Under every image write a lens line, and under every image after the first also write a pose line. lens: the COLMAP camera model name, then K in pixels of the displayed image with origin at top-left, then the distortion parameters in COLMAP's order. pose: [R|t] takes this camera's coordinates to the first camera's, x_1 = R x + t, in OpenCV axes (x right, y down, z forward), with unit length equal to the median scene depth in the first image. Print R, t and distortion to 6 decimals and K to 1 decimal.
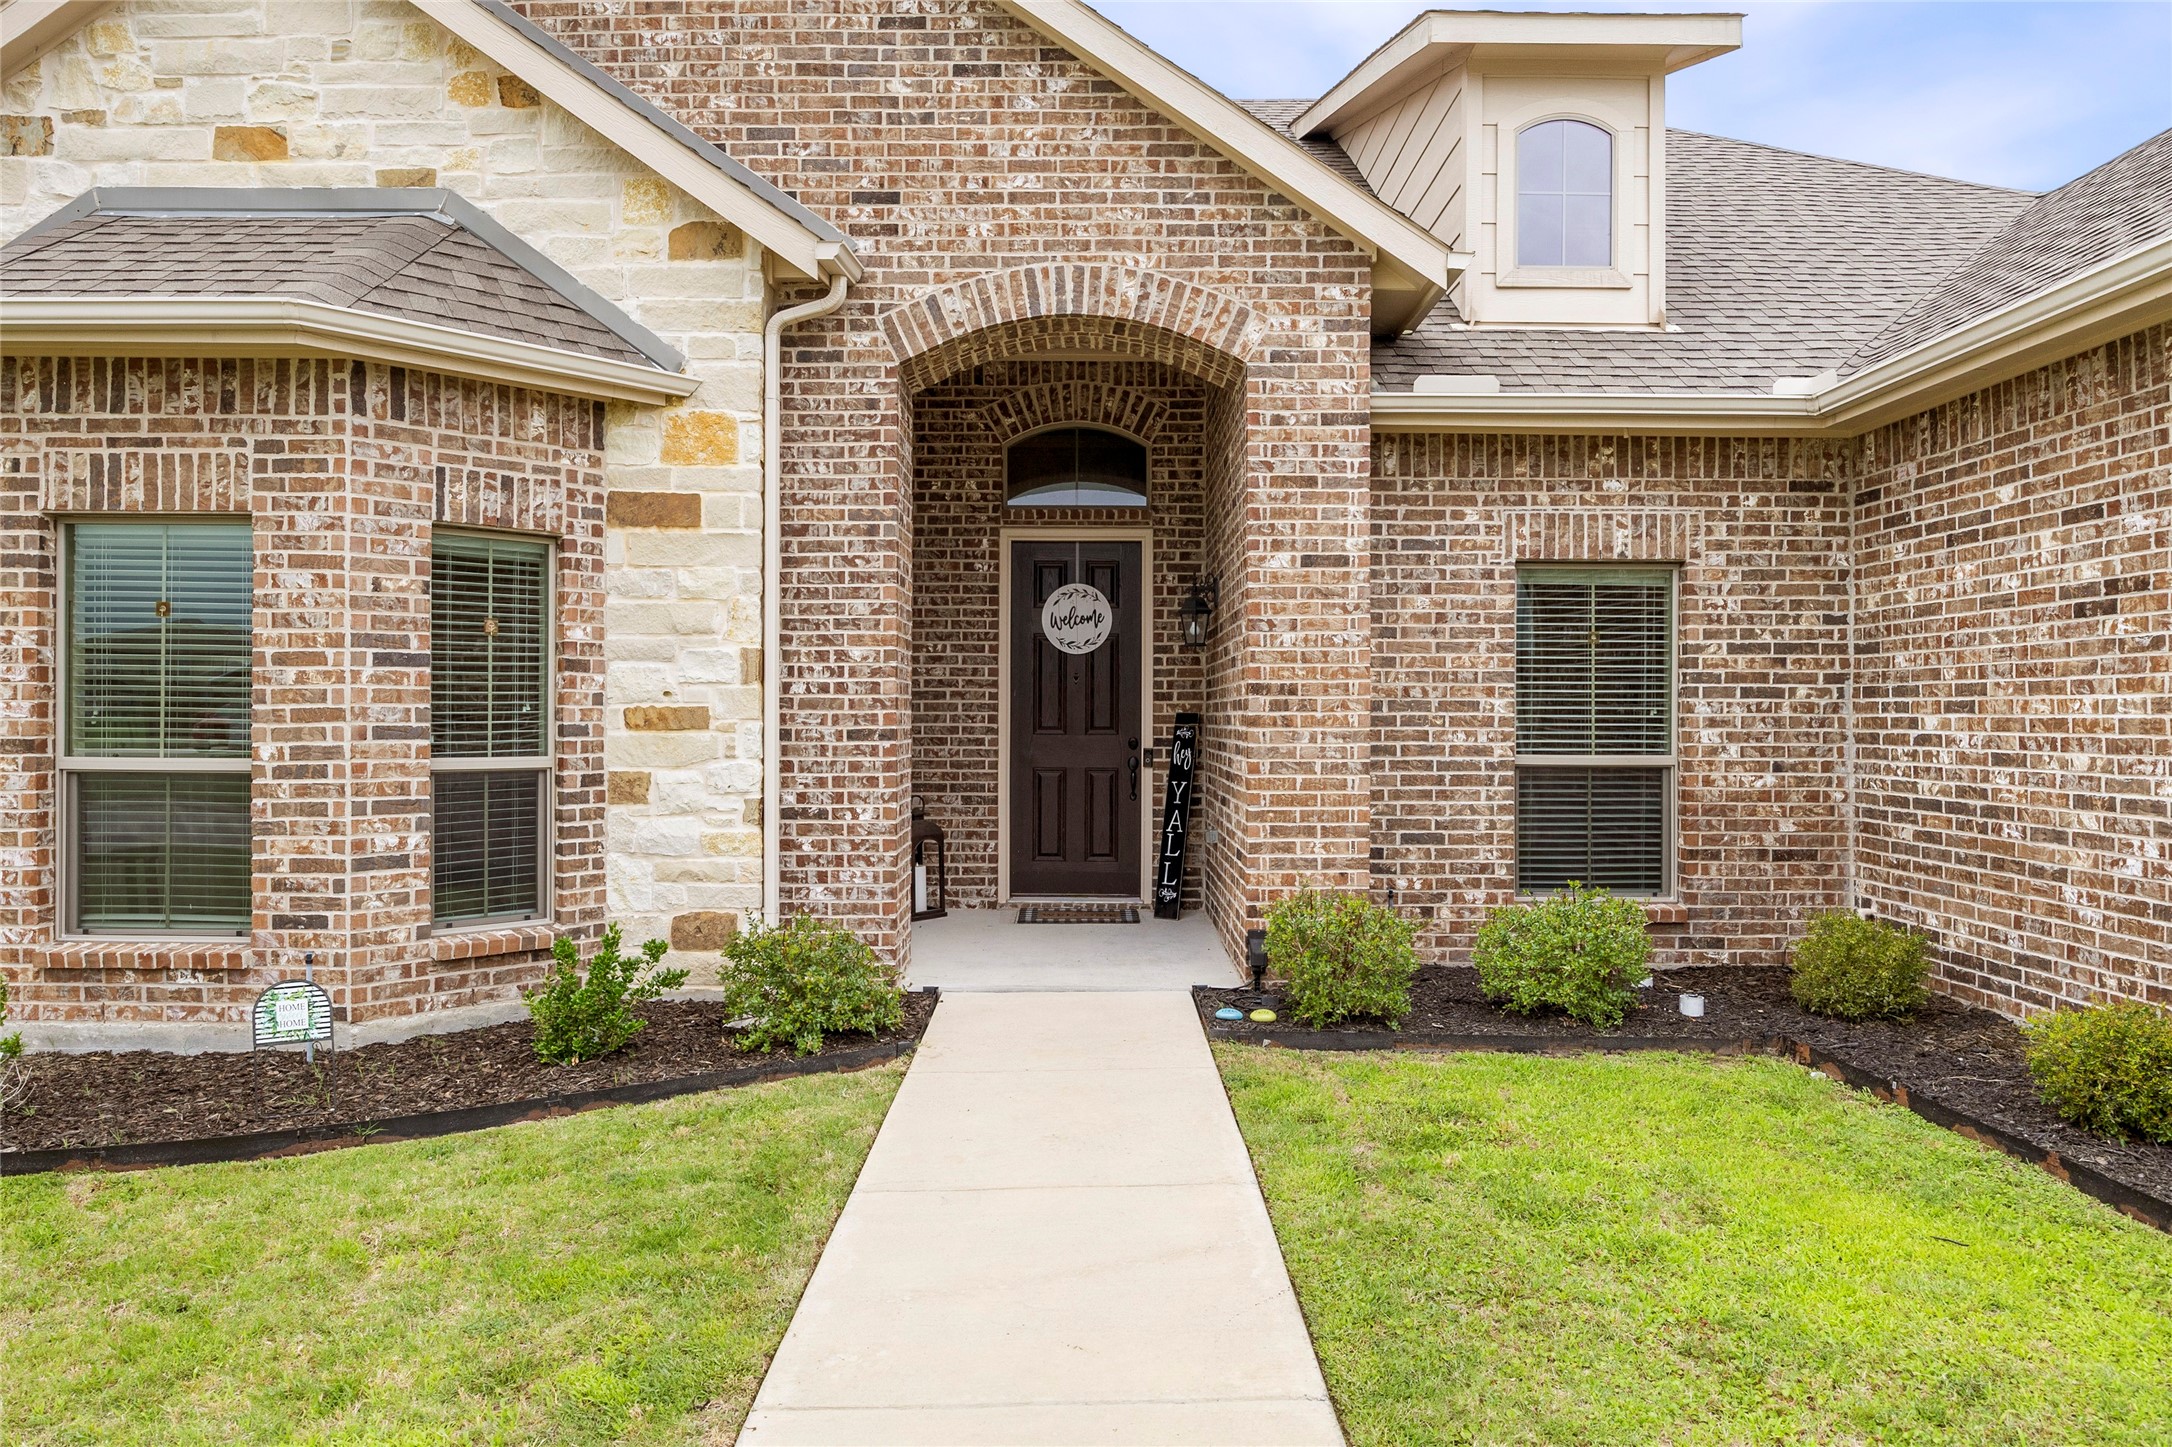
lens RADIAL K [[1400.6, 0, 1078.5], [0, 1400.6, 711.5], [0, 0, 1]] dist [-0.000999, -0.003901]
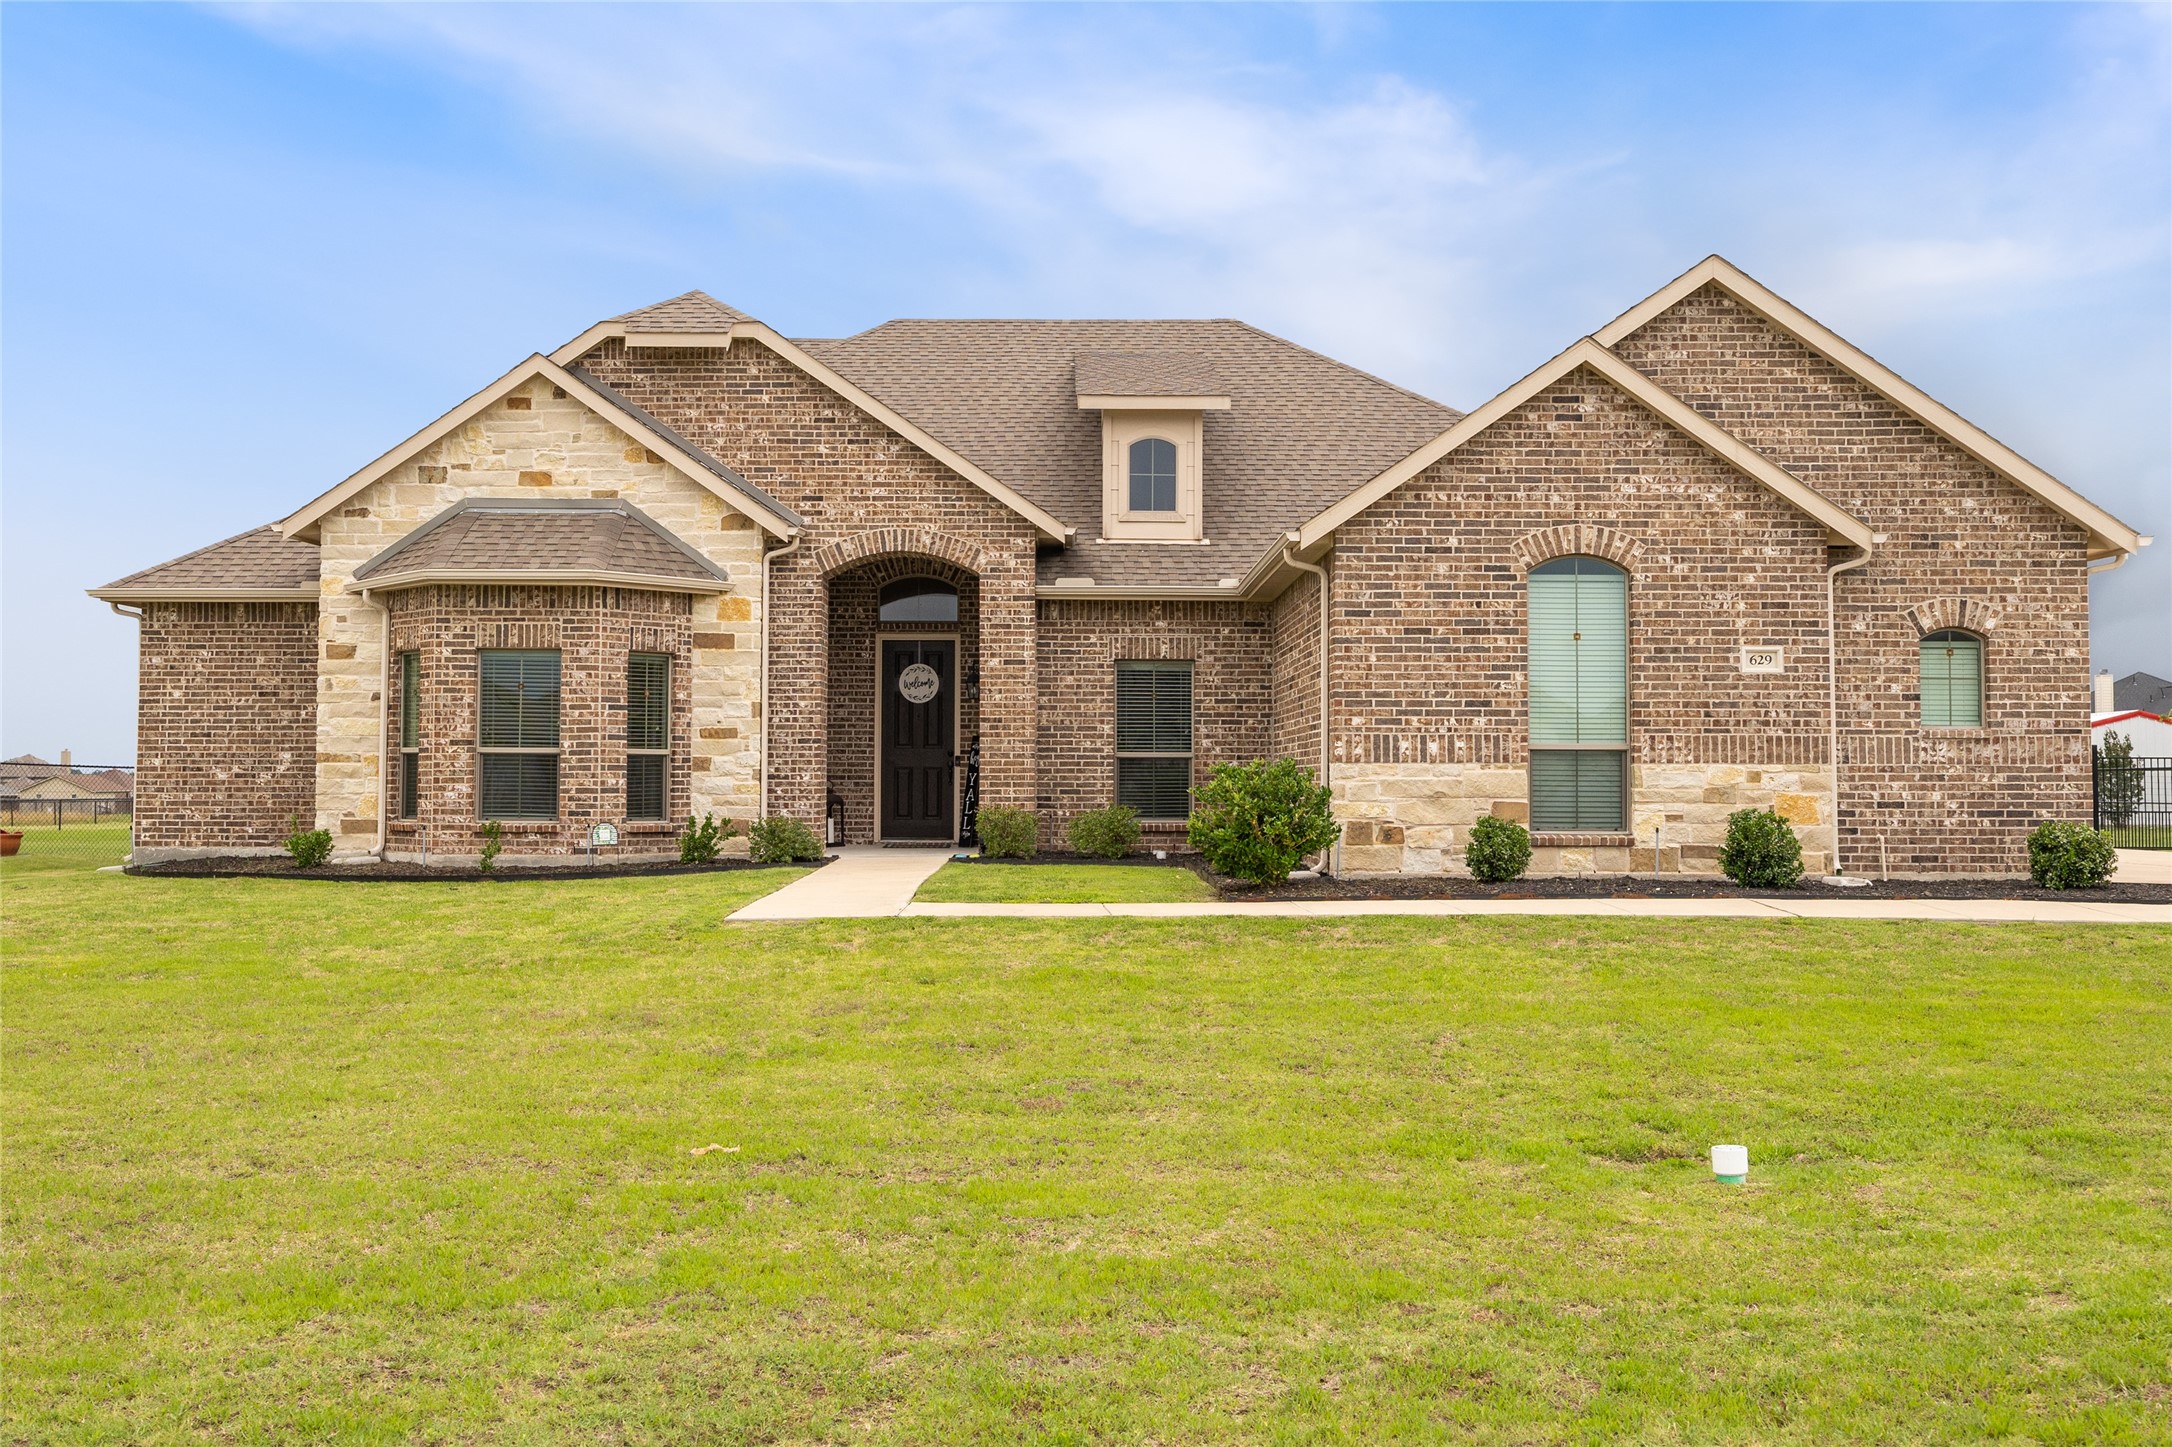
lens RADIAL K [[2087.3, 0, 1086.4], [0, 2087.3, 674.0], [0, 0, 1]] dist [-0.002948, 0.000000]
pose [[0.999954, -0.000688, 0.009556, 0.258219], [0.001165, 0.998750, -0.049970, 0.076308], [-0.009510, 0.049979, 0.998705, -2.297995]]
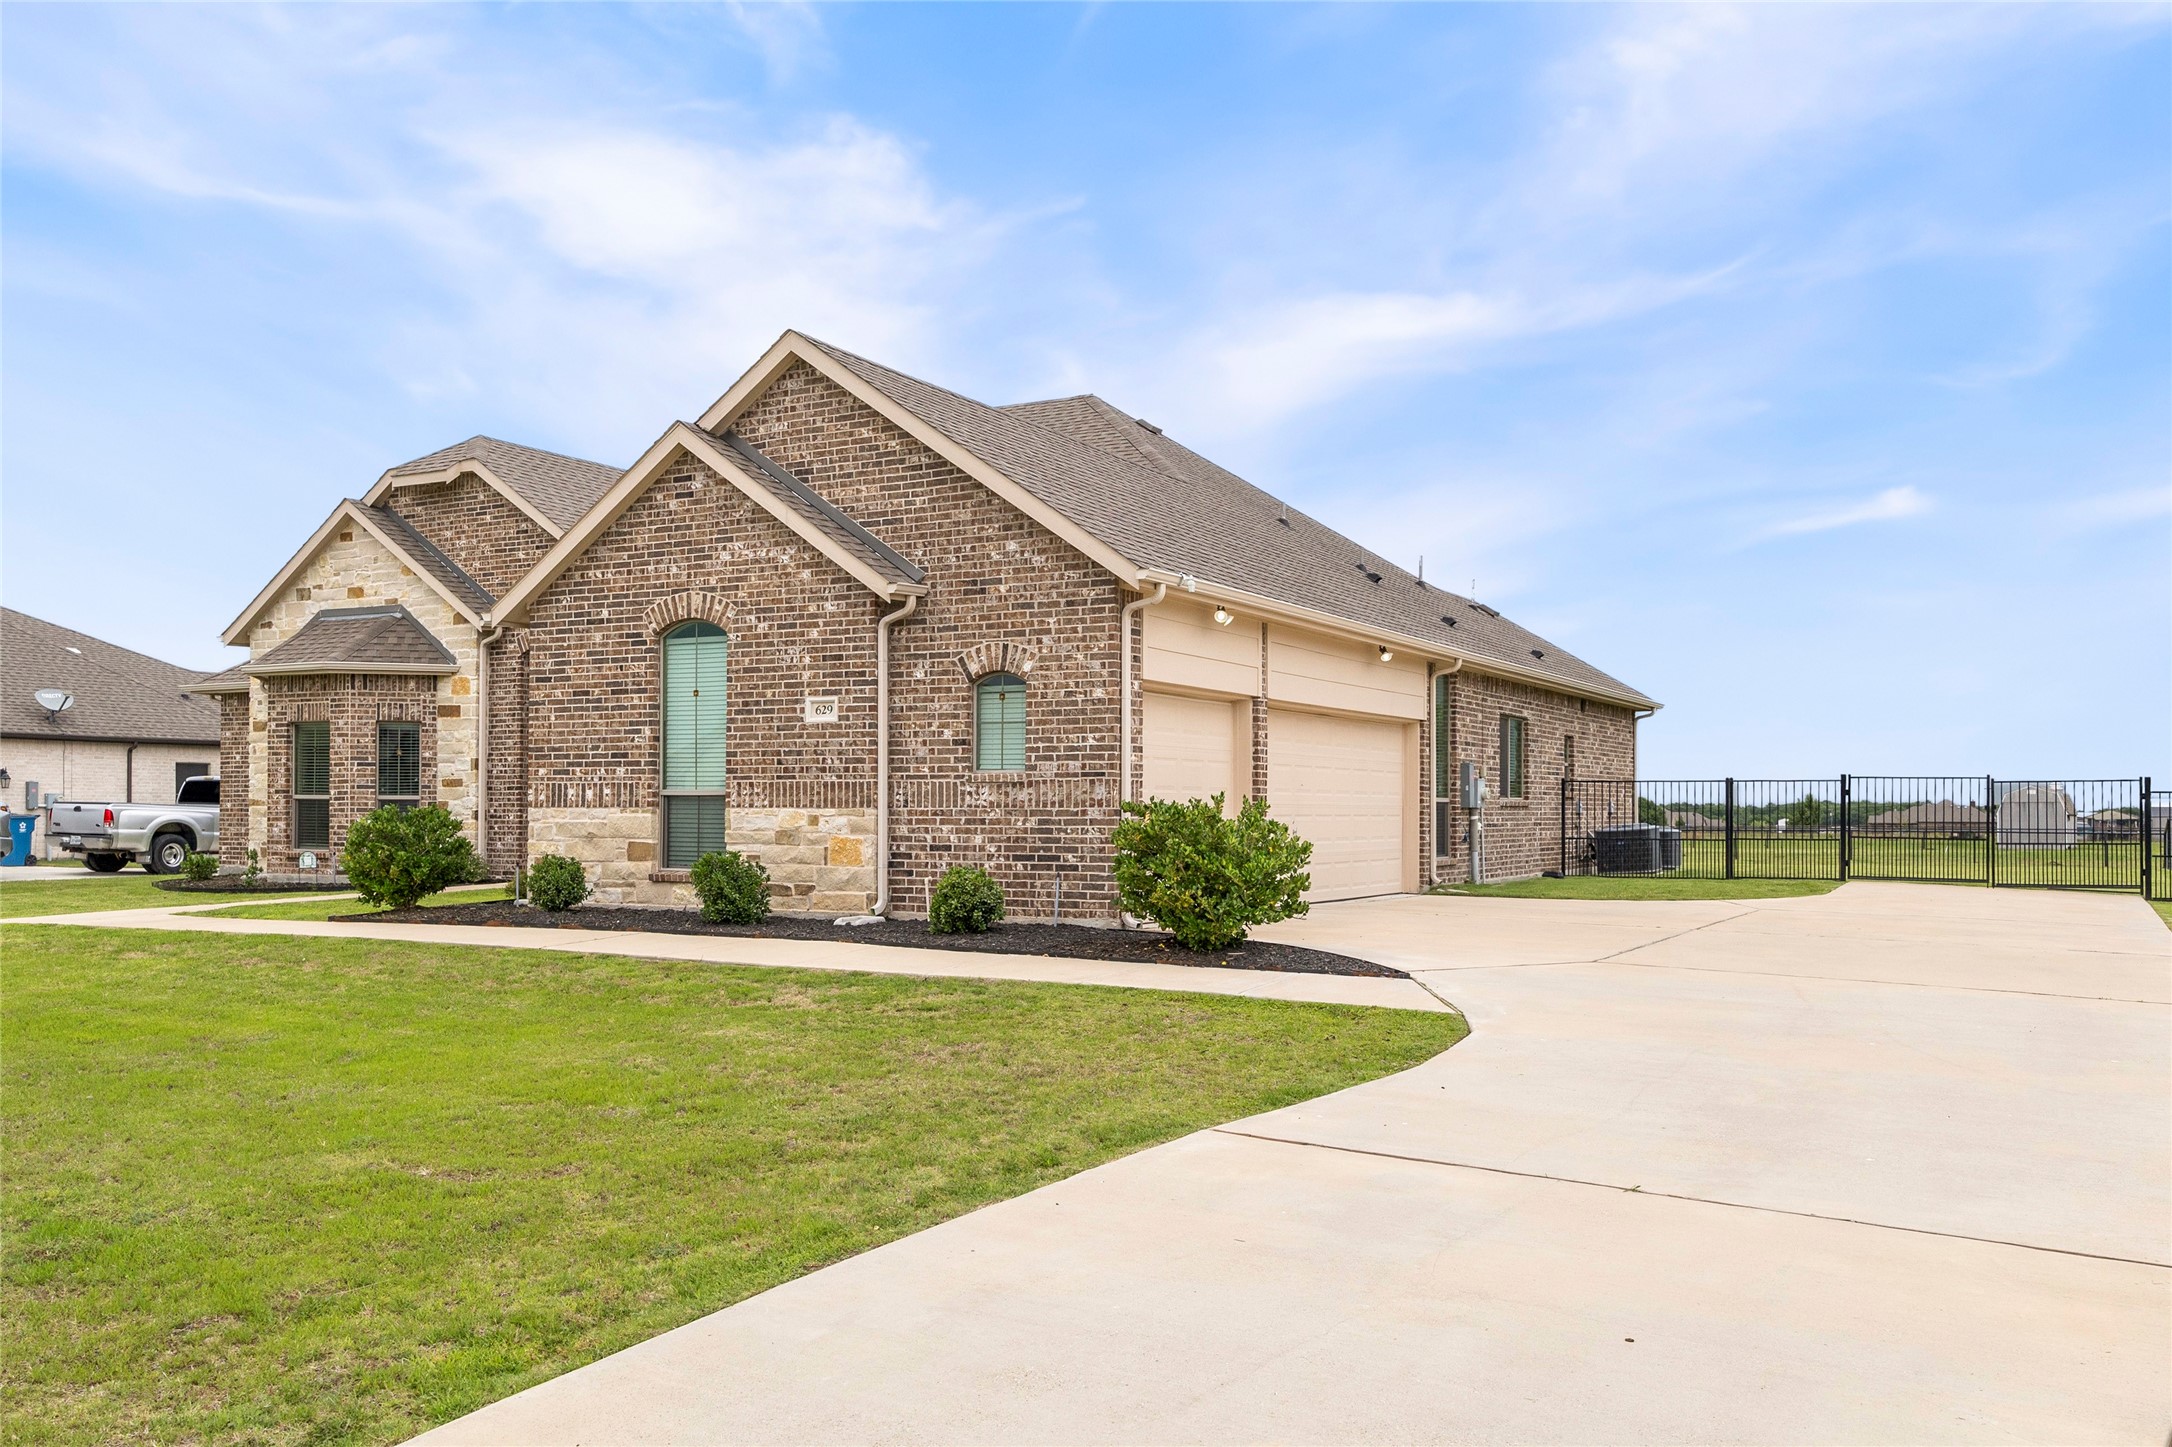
lens RADIAL K [[1861.2, 0, 1062.9], [0, 1861.2, 781.5], [0, 0, 1]] dist [0.013547, 0.003671]
pose [[0.868470, -0.009495, -0.495651, 2.640891], [0.002233, 0.999881, -0.015242, 0.062282], [0.495737, 0.012130, 0.868388, -1.677561]]
